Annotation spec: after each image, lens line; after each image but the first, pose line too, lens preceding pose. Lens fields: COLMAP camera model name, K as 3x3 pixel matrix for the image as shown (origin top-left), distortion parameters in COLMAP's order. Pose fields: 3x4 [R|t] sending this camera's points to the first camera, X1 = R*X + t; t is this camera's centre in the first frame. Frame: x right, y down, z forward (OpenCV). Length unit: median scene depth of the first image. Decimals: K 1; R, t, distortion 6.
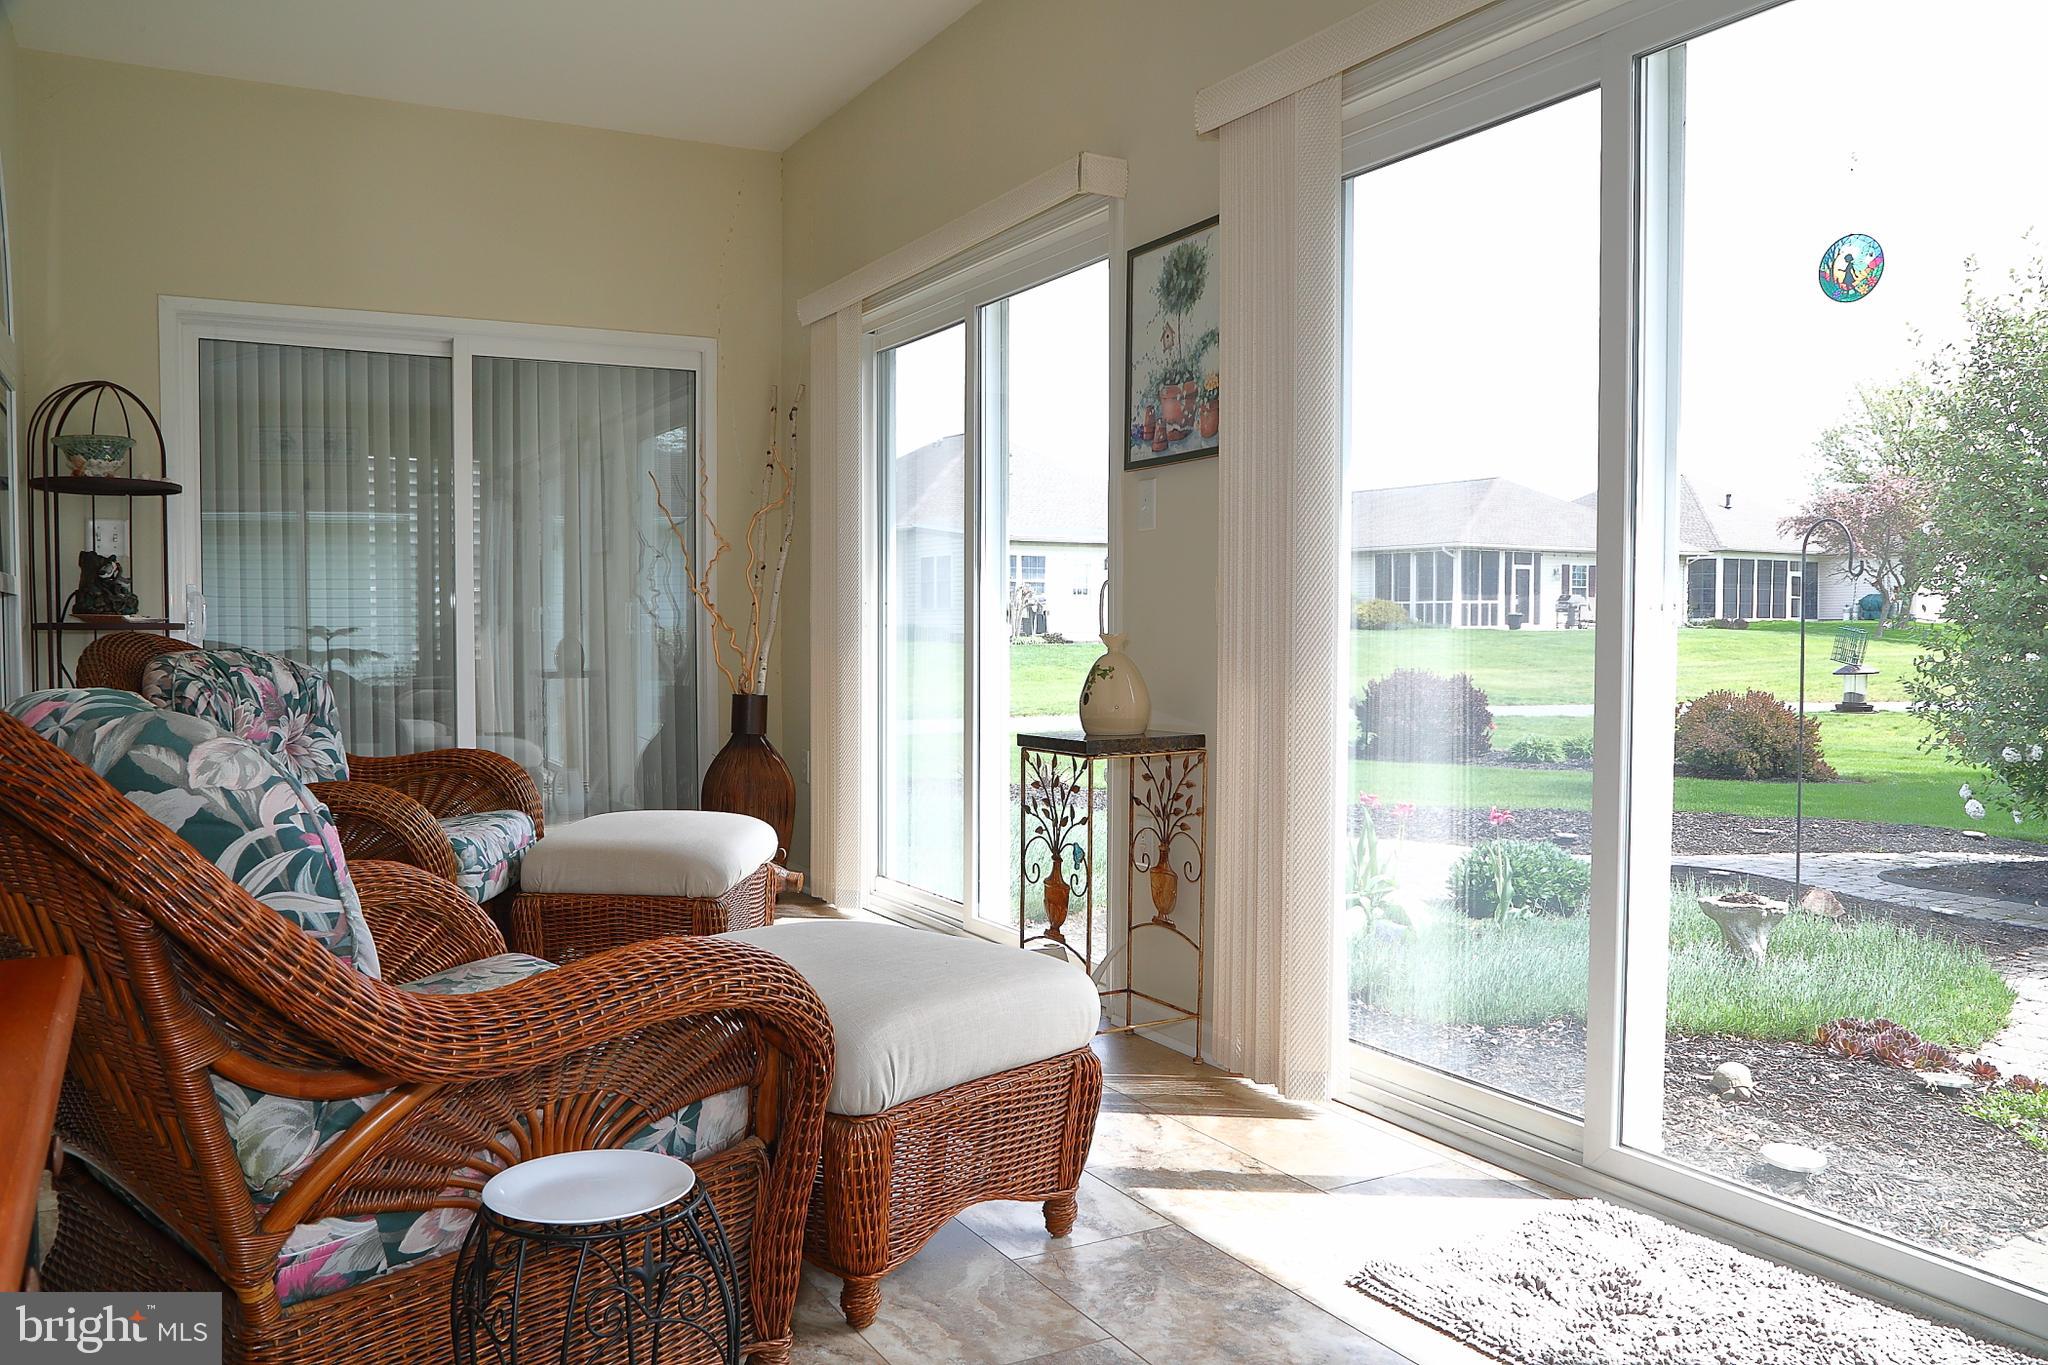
lens RADIAL K [[1578.0, 0, 1024.0], [0, 1578.0, 682.5], [0, 0, 1]] dist [-0.059498, 0.000942]
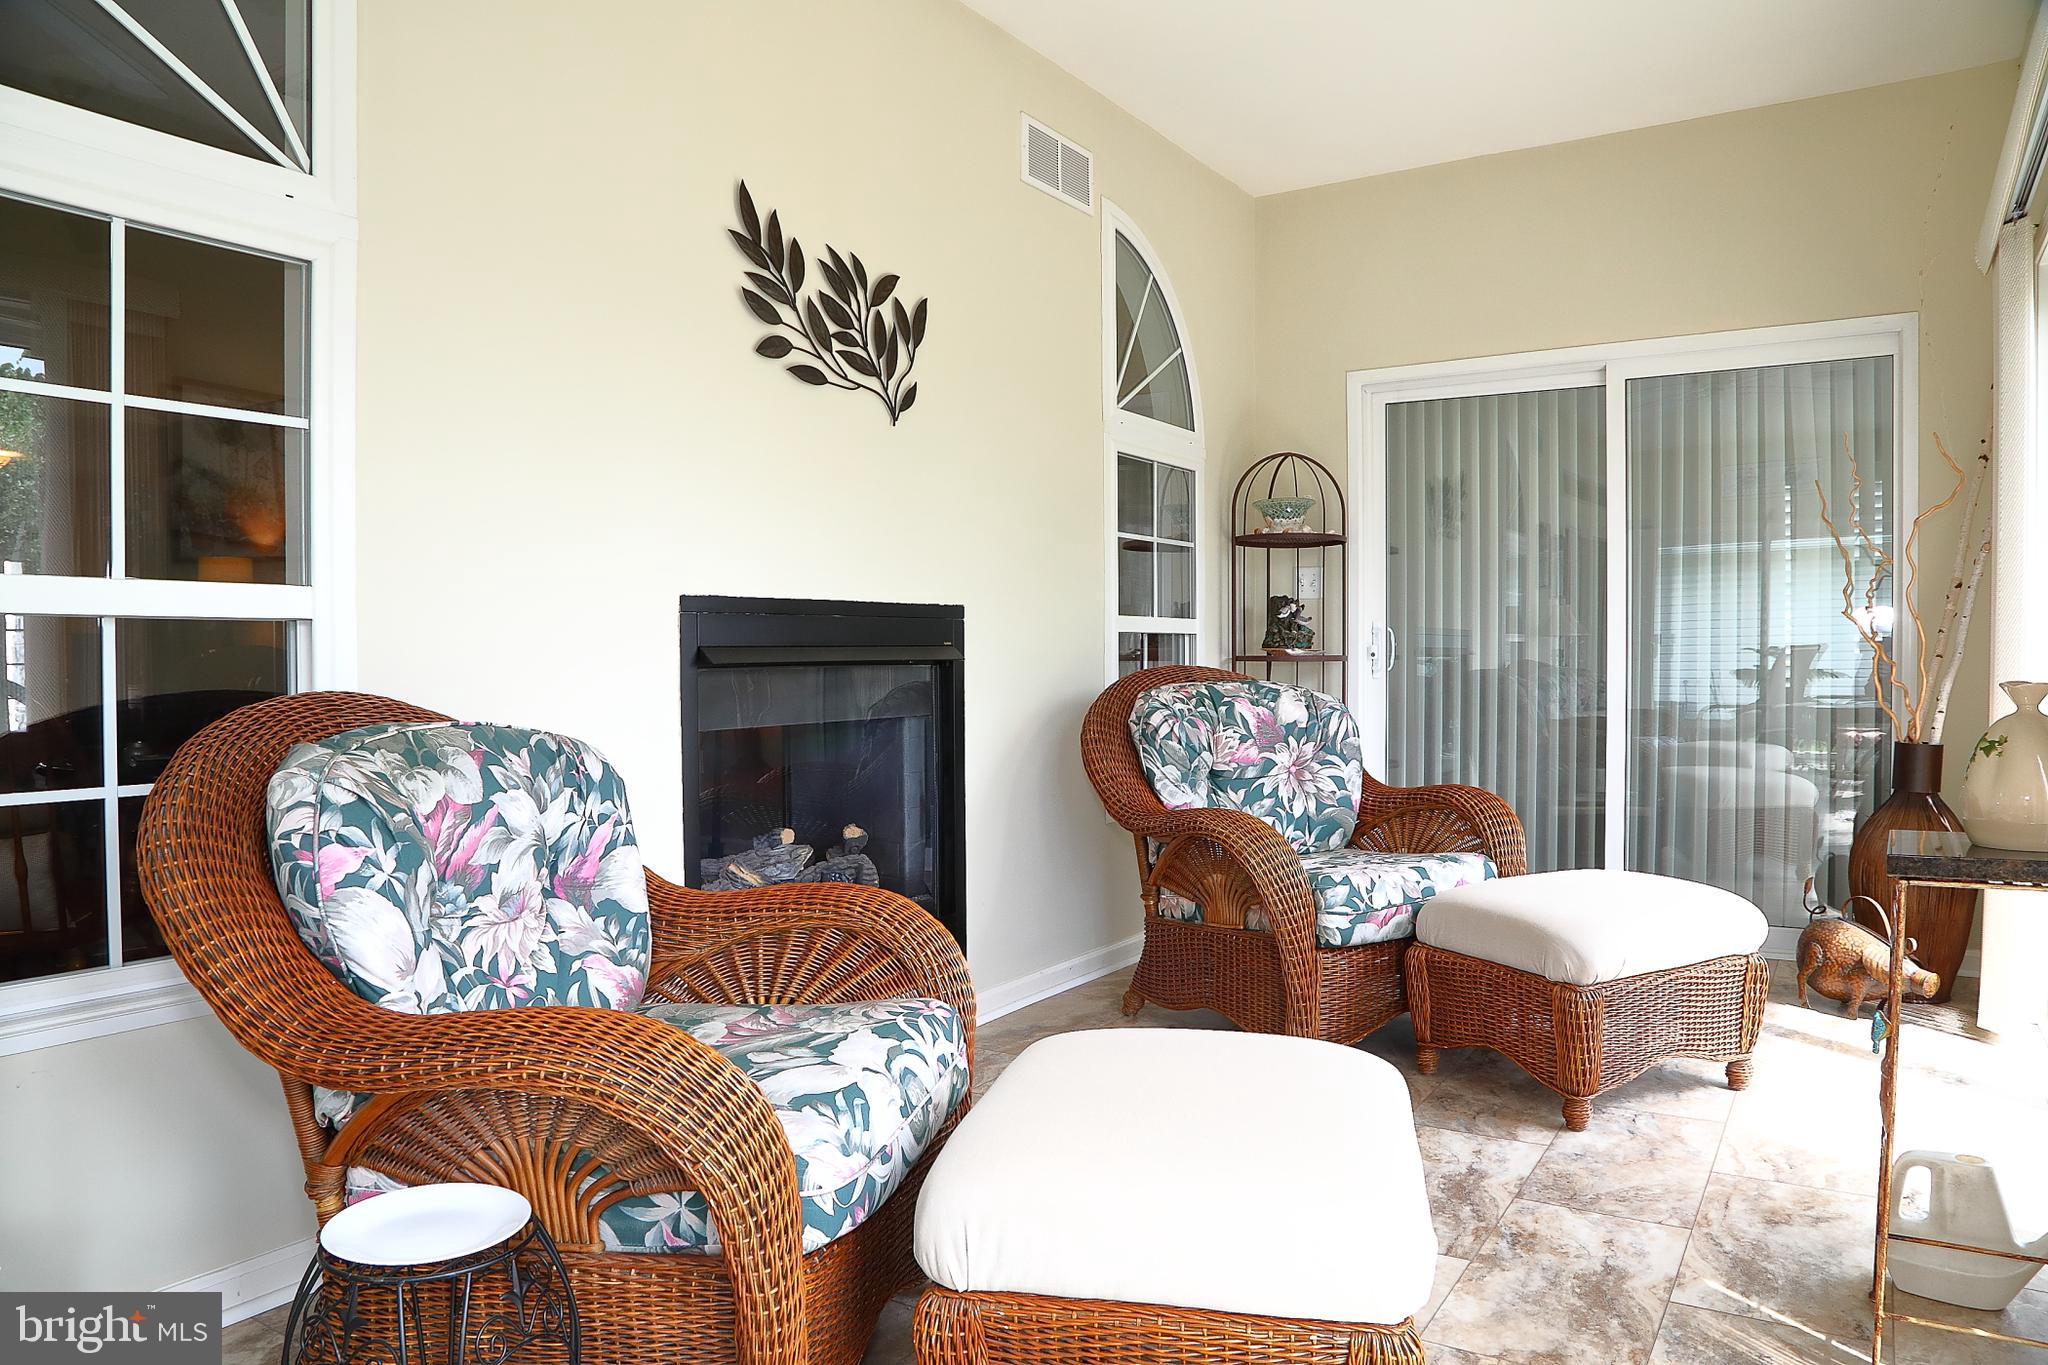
lens RADIAL K [[1378.0, 0, 1024.0], [0, 1378.0, 682.5], [0, 0, 1]] dist [-0.082080, 0.001776]
pose [[0.481068, 0.016515, -0.876528, 0.239199], [-0.025330, 0.999667, 0.004933, -0.017958], [0.876317, 0.019830, 0.481326, 0.313939]]
